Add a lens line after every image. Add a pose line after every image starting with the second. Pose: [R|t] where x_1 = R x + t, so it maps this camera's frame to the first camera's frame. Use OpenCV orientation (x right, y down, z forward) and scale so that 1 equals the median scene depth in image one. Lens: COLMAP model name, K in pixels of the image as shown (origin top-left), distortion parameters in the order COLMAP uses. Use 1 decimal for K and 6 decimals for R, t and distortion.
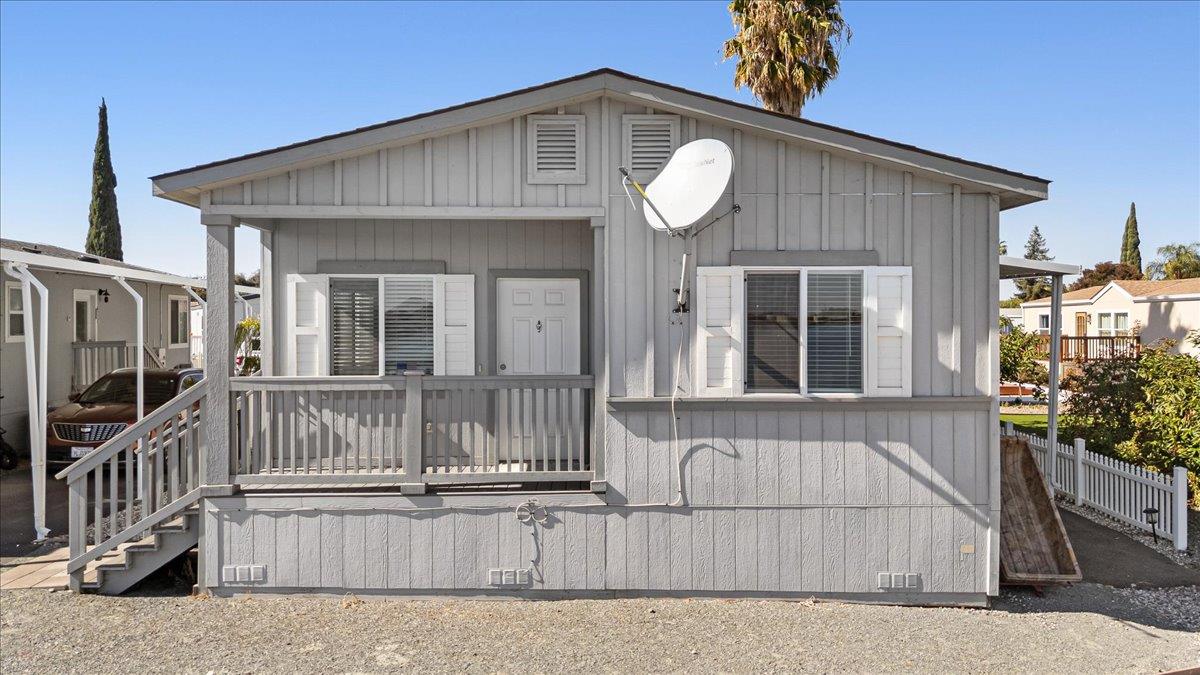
lens RADIAL K [[903.7, 0, 604.7], [0, 903.7, 330.8], [0, 0, 1]] dist [0.118964, -0.222284]
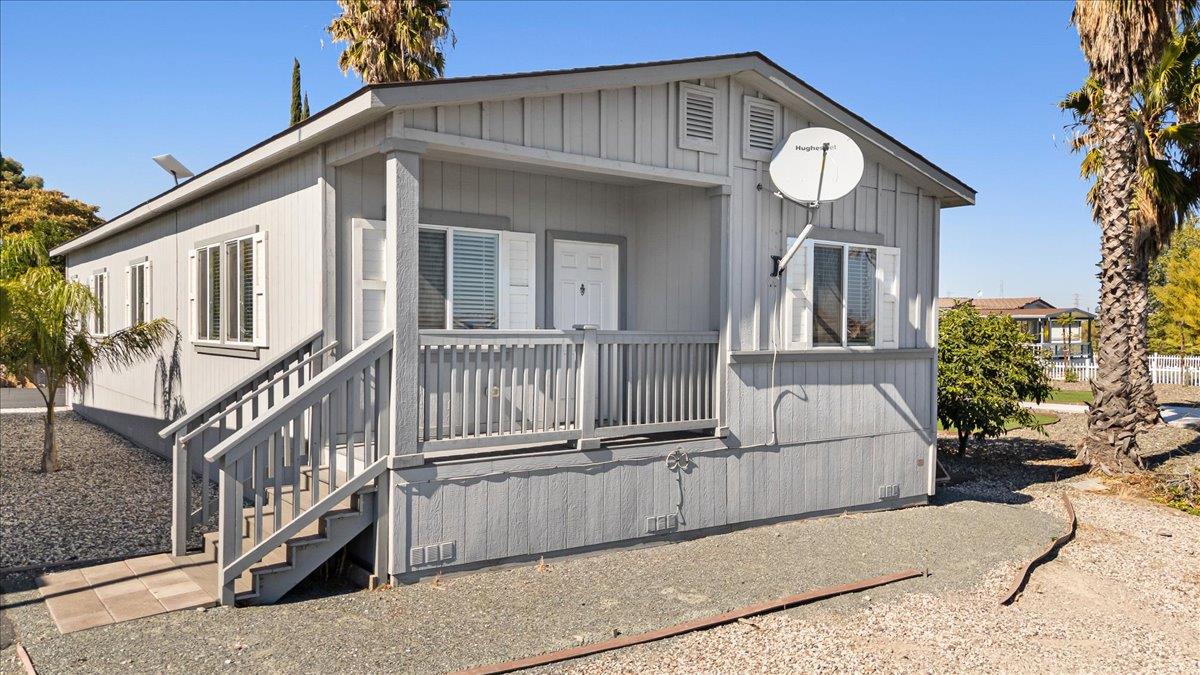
lens RADIAL K [[893.0, 0, 602.9], [0, 893.0, 342.8], [0, 0, 1]] dist [0.110185, -0.158373]
pose [[0.813030, -0.002644, 0.582216, -0.751421], [-0.003490, 0.999950, 0.009415, 0.053659], [-0.582211, -0.009686, 0.812980, 0.201585]]
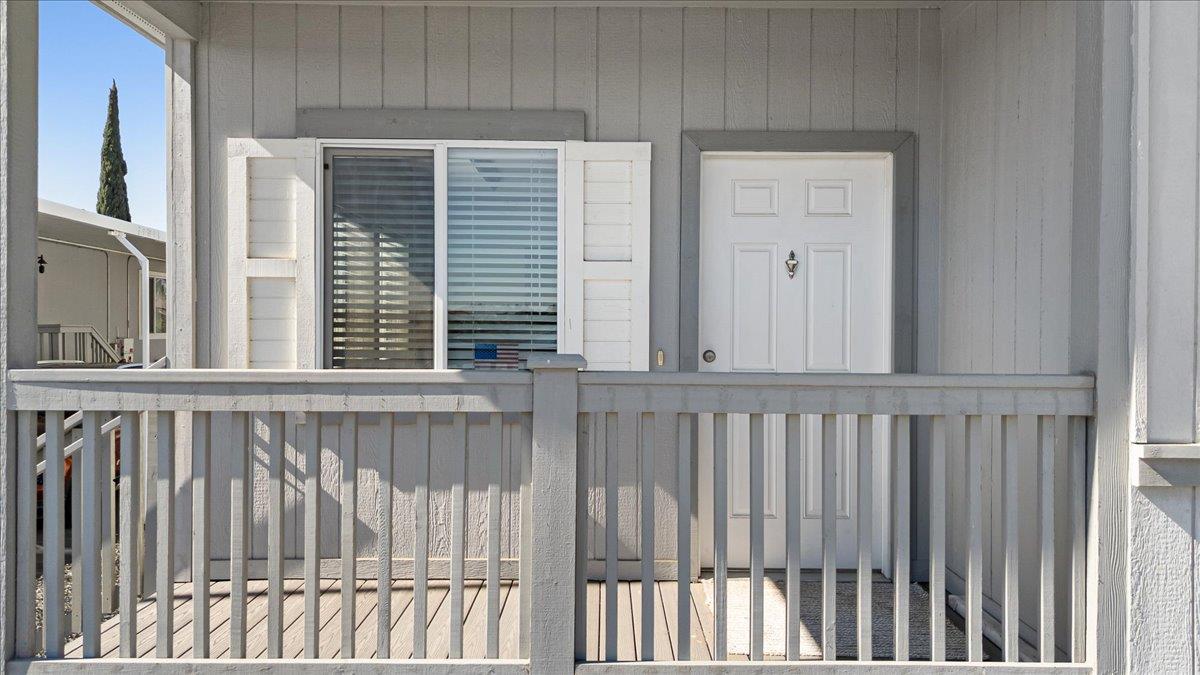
lens RADIAL K [[893.0, 0, 602.9], [0, 893.0, 342.8], [0, 0, 1]] dist [0.110185, -0.158373]
pose [[0.999686, 0.008122, -0.023696, -0.181894], [-0.007935, 0.999936, 0.008004, 0.035903], [0.023759, -0.007813, 0.999687, 0.661269]]
